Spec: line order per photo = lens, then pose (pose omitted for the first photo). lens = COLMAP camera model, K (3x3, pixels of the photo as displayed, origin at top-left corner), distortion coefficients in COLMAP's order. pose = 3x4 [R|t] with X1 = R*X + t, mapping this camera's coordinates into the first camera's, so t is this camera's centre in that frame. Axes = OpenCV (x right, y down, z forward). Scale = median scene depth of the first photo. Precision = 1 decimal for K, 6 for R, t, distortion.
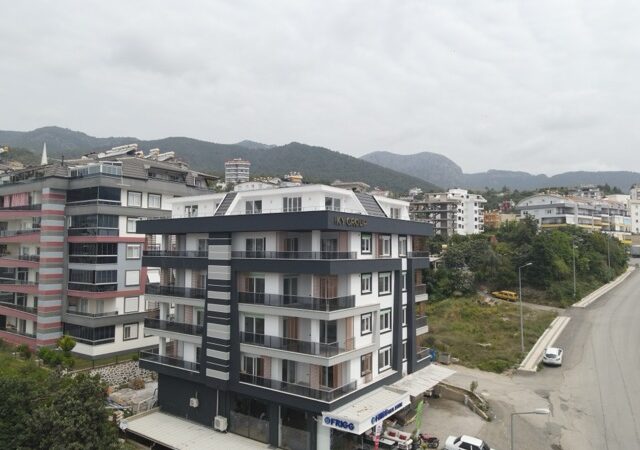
lens RADIAL K [[468.2, 0, 320.6], [0, 468.2, 223.6], [0, 0, 1]] dist [0.011385, 0.008107]
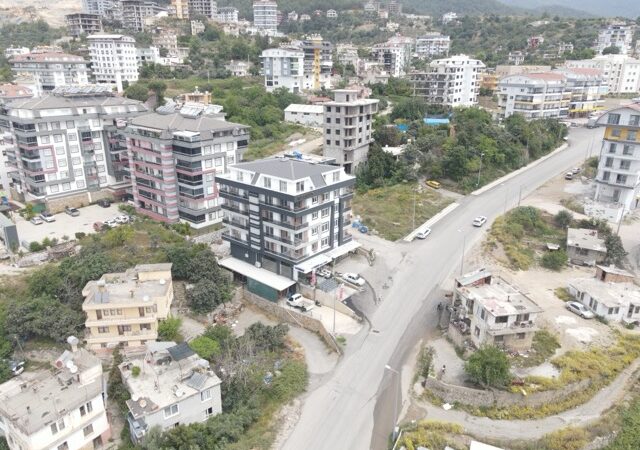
lens RADIAL K [[468.2, 0, 323.1], [0, 468.2, 225.4], [0, 0, 1]] dist [0.011385, 0.008107]
pose [[0.997533, 0.029476, -0.063704, 0.259264], [-0.002733, 0.923176, 0.384367, -0.660407], [0.070140, -0.383245, 0.920980, -1.086459]]
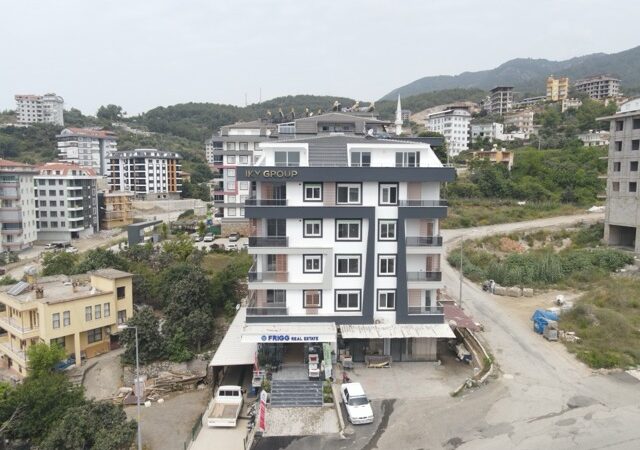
lens RADIAL K [[468.2, 0, 320.2], [0, 468.2, 226.8], [0, 0, 1]] dist [0.011385, 0.008107]
pose [[0.605668, 0.082091, -0.791472, 0.863972], [0.042773, 0.989867, 0.135400, -0.020728], [0.794567, -0.115861, 0.596020, 0.315151]]
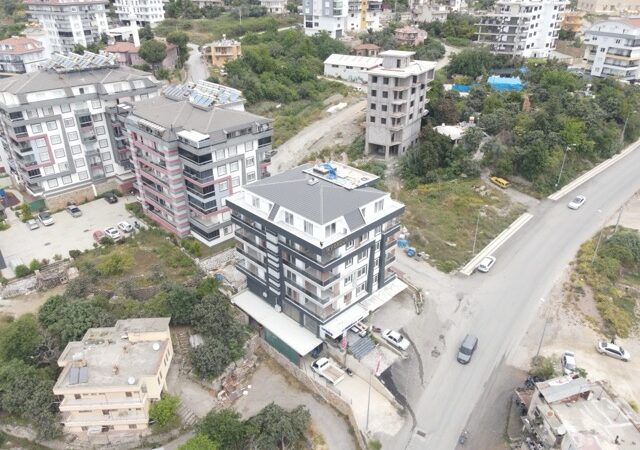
lens RADIAL K [[468.2, 0, 321.8], [0, 468.2, 225.0], [0, 0, 1]] dist [0.011385, 0.008107]
pose [[0.986251, 0.077938, -0.145721, 0.221155], [0.009758, 0.852796, 0.522152, -0.858487], [0.164966, -0.516395, 0.840311, -0.449513]]
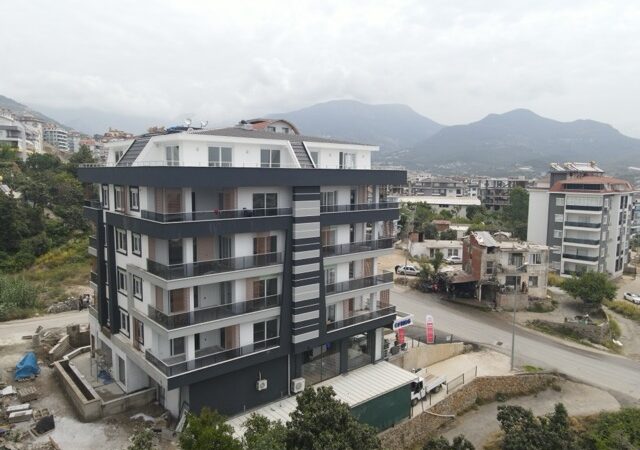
lens RADIAL K [[468.2, 0, 322.3], [0, 468.2, 225.0], [0, 0, 1]] dist [0.011385, 0.008107]
pose [[0.238348, -0.108319, 0.965120, -0.989824], [-0.062827, 0.989959, 0.126622, -0.021889], [-0.969145, -0.090815, 0.229150, 0.690791]]
